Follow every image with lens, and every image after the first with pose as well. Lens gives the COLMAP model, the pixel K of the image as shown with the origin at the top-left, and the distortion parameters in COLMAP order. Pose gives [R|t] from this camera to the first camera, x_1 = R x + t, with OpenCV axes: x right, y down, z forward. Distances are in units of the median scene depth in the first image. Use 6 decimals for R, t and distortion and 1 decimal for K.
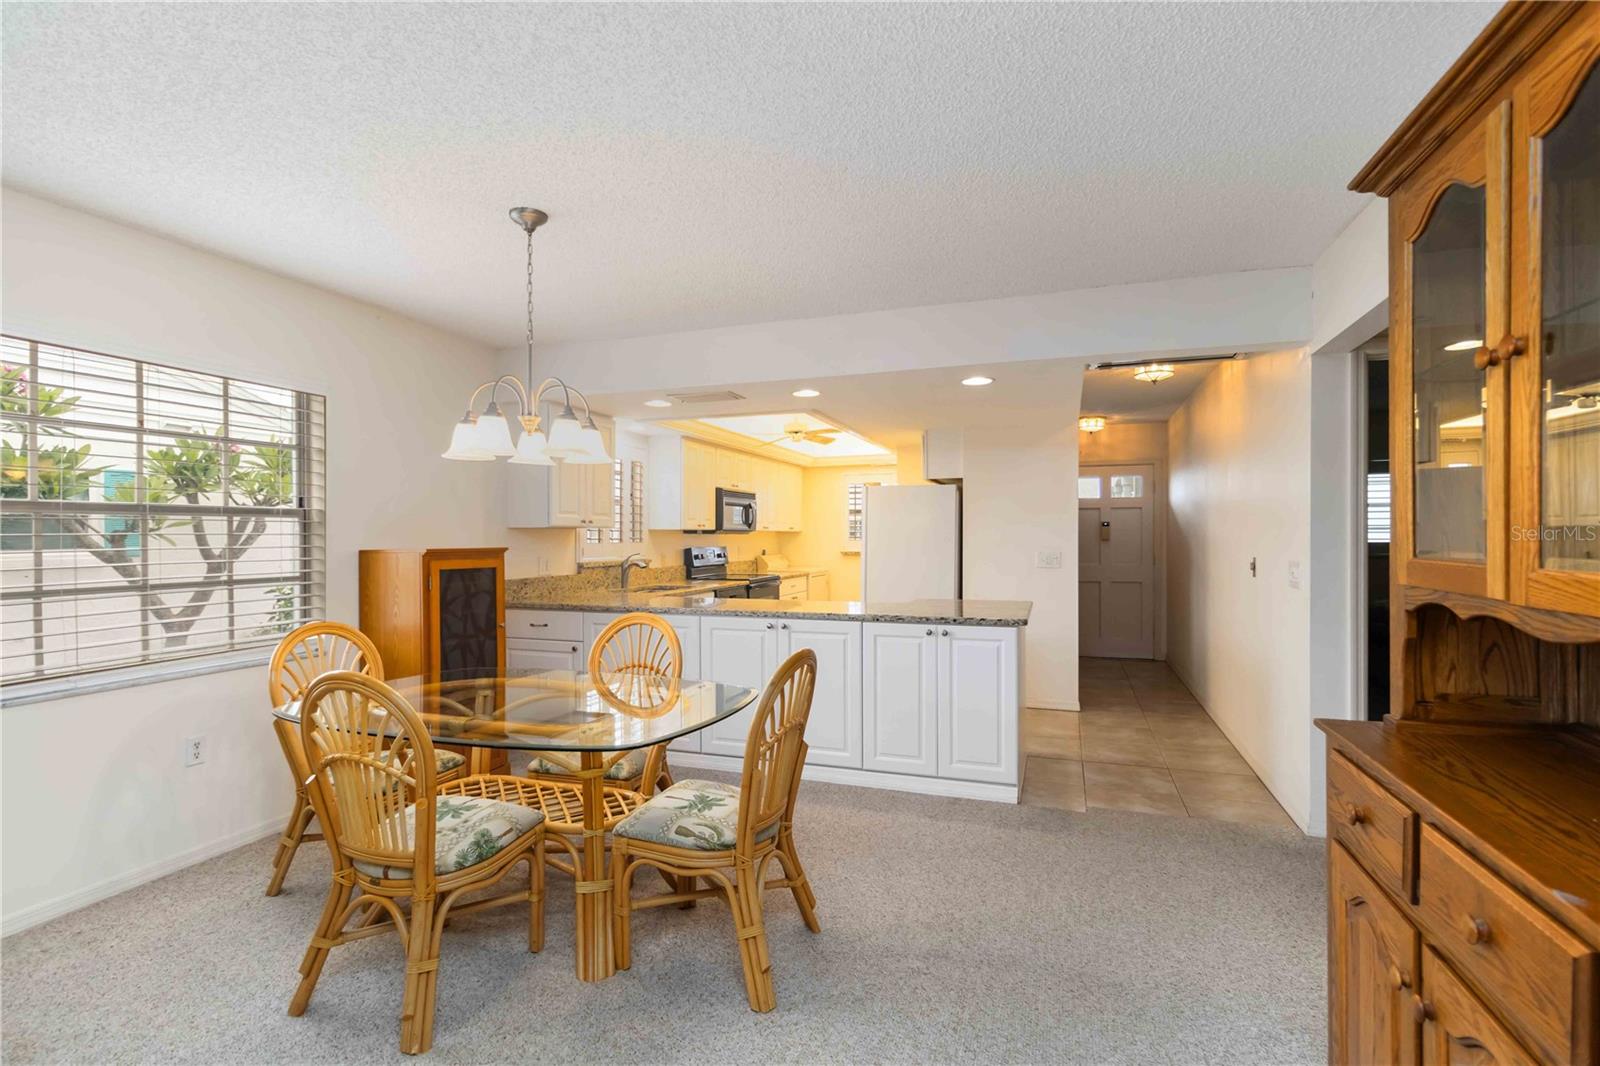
lens RADIAL K [[748.3, 0, 801.1], [0, 748.3, 540.7], [0, 0, 1]] dist [-0.003109, 0.000003]
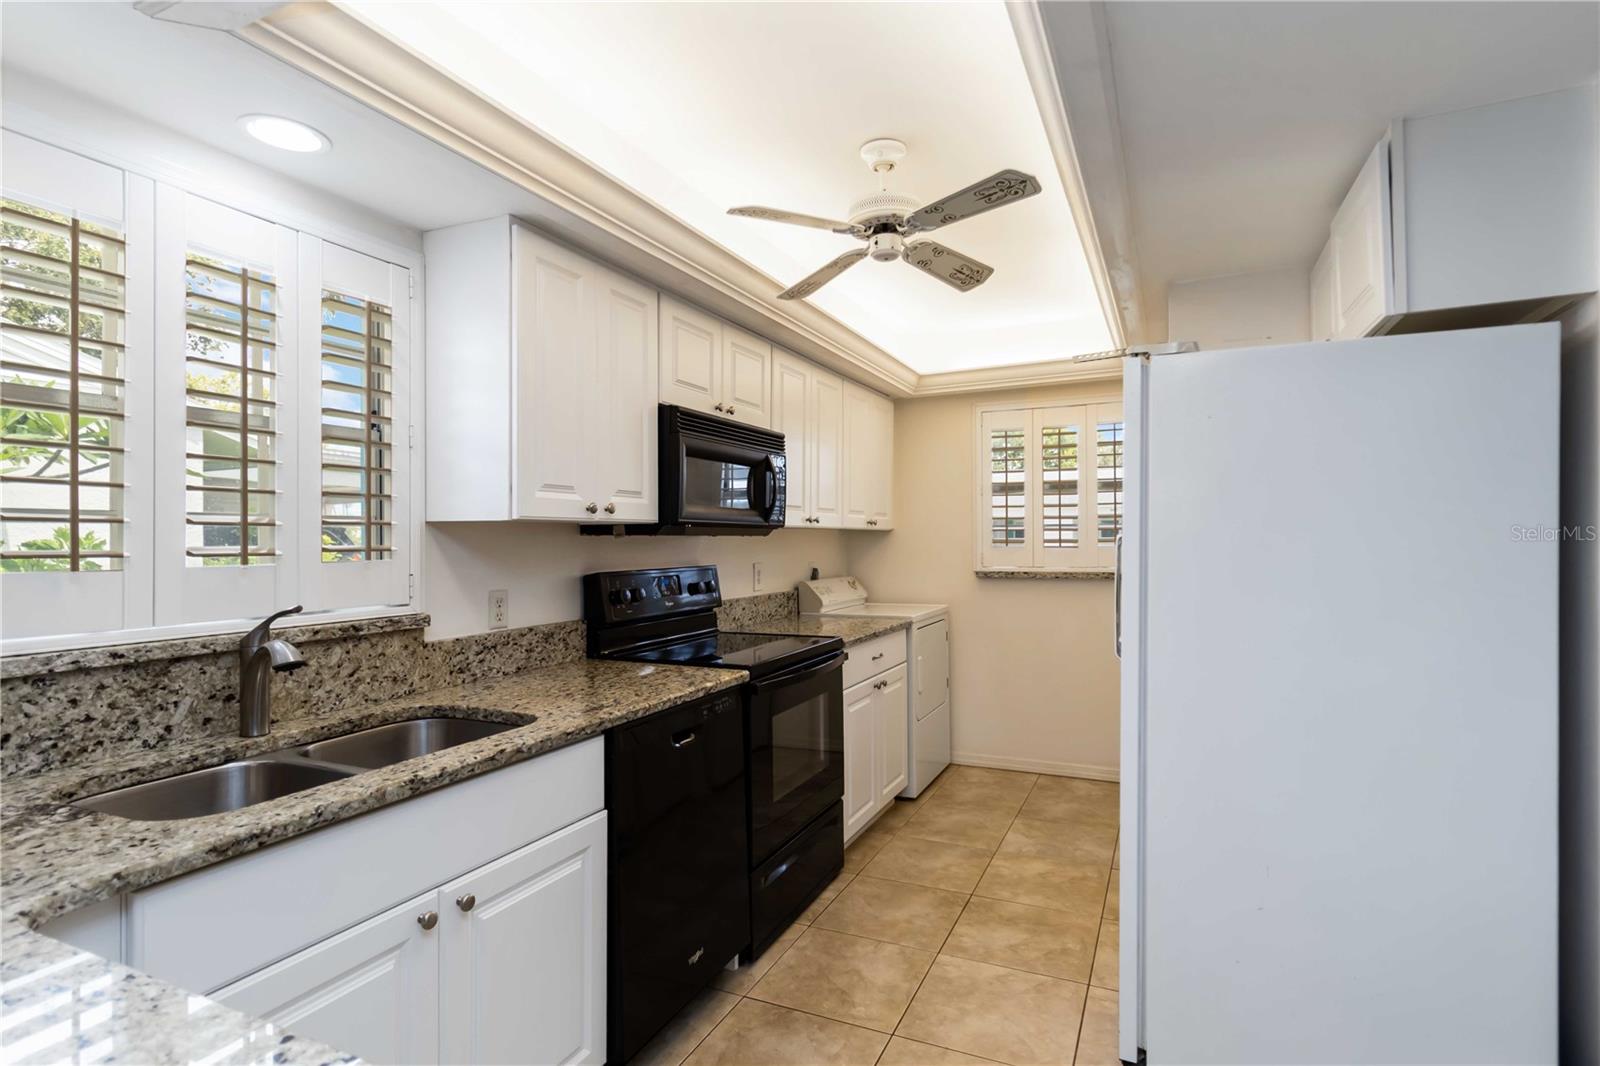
lens RADIAL K [[792.3, 0, 801.9], [0, 792.3, 528.5], [0, 0, 1]] dist [-0.001838, 0.000406]
pose [[0.994846, -0.006645, -0.101182, -0.007818], [0.004613, 0.999783, -0.020297, -0.004109], [0.101295, 0.019726, 0.994661, 0.617347]]
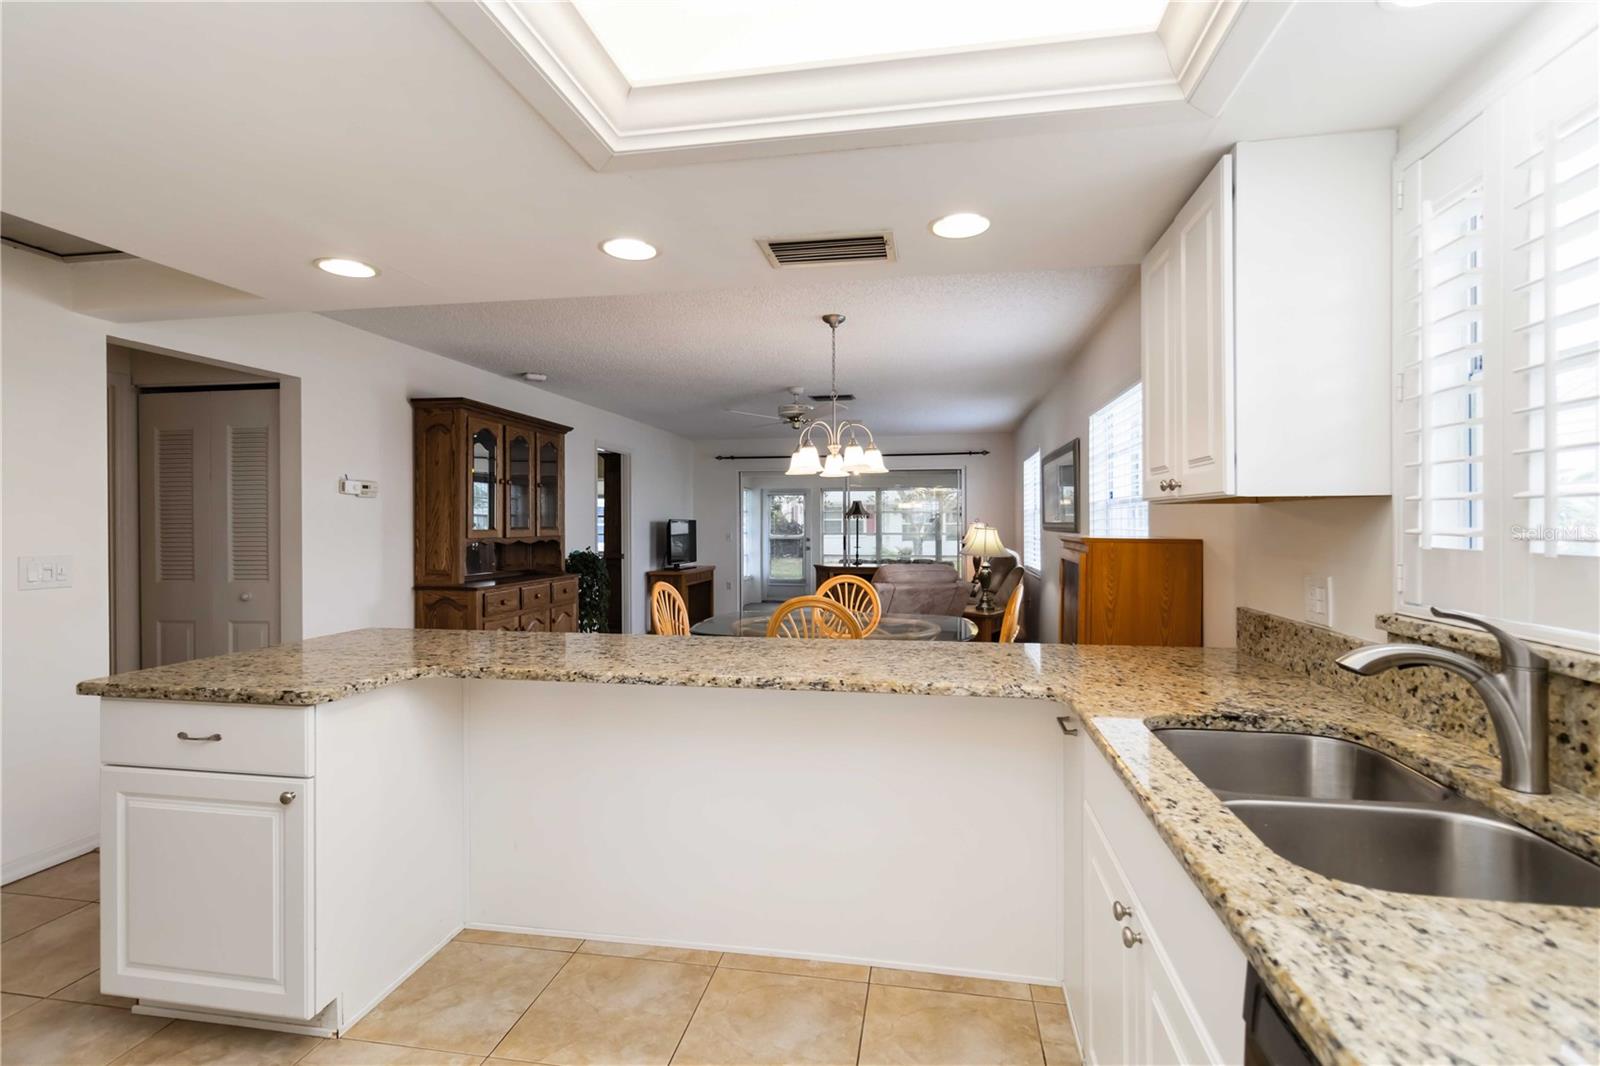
lens RADIAL K [[748.3, 0, 794.6], [0, 748.3, 519.5], [0, 0, 1]] dist [-0.003109, 0.000003]
pose [[-0.986382, 0.017263, -0.163564, -0.009871], [0.014942, 0.999770, 0.015412, -0.012771], [0.163793, 0.012759, -0.986412, 0.983250]]
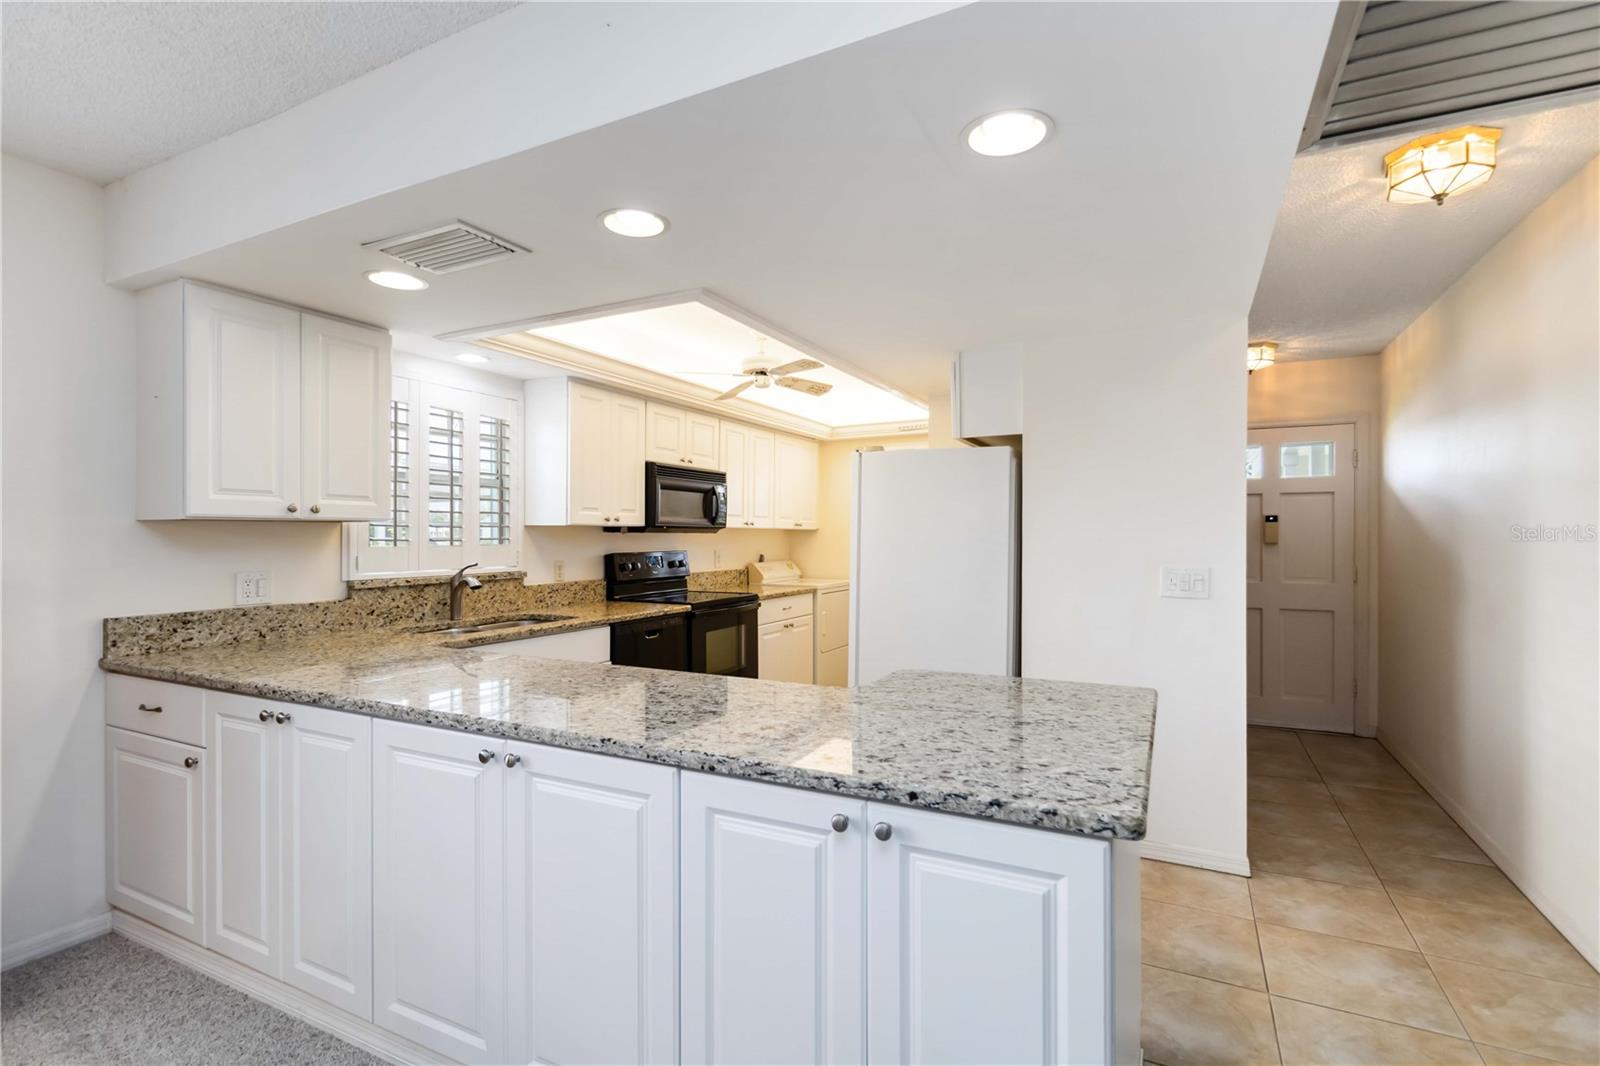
lens RADIAL K [[748.3, 0, 802.7], [0, 748.3, 533.5], [0, 0, 1]] dist [-0.003109, 0.000003]
pose [[0.991179, 0.002774, -0.132499, 0.107972], [-0.003922, 0.999957, -0.008400, -0.003328], [0.132470, 0.008846, 0.991148, 0.358761]]
